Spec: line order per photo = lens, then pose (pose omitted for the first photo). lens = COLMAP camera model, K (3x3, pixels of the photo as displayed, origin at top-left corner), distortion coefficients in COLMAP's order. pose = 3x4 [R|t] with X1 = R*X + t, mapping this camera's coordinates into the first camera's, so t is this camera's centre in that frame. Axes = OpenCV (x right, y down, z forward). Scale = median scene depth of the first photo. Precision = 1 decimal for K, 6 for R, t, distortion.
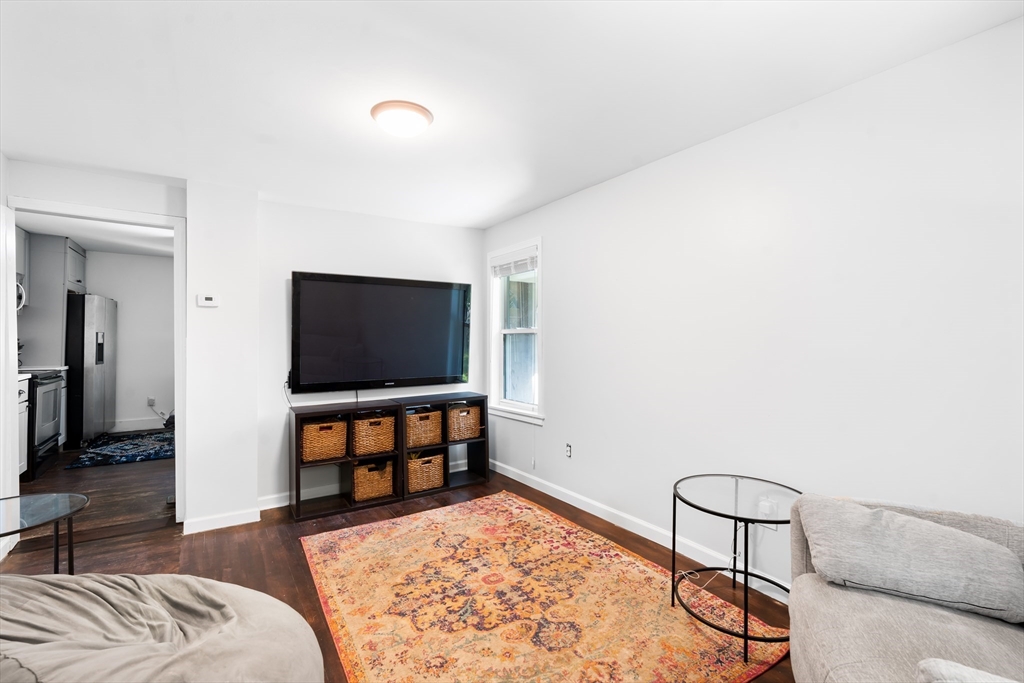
lens RADIAL K [[457.5, 0, 509.7], [0, 457.5, 340.4], [0, 0, 1]] dist [-0.015096, -0.000709]
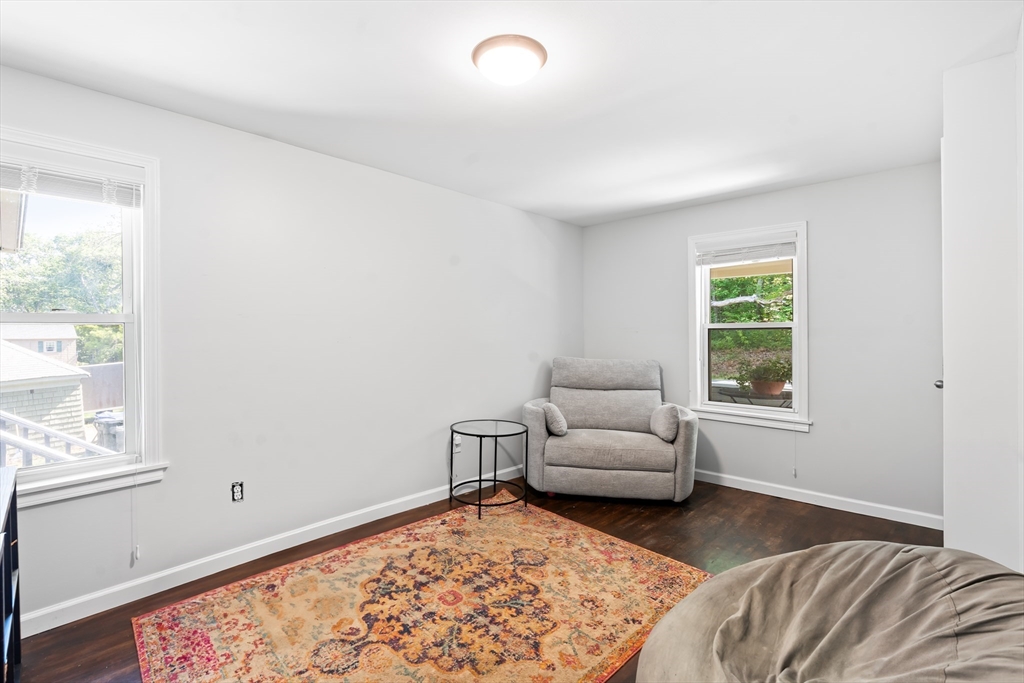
lens RADIAL K [[457.5, 0, 510.1], [0, 457.5, 337.1], [0, 0, 1]] dist [-0.015096, -0.000709]
pose [[-0.223071, -0.010748, 0.974743, -1.041873], [0.001985, 0.999932, 0.011480, -0.007799], [-0.974800, 0.004496, -0.223035, 1.198022]]
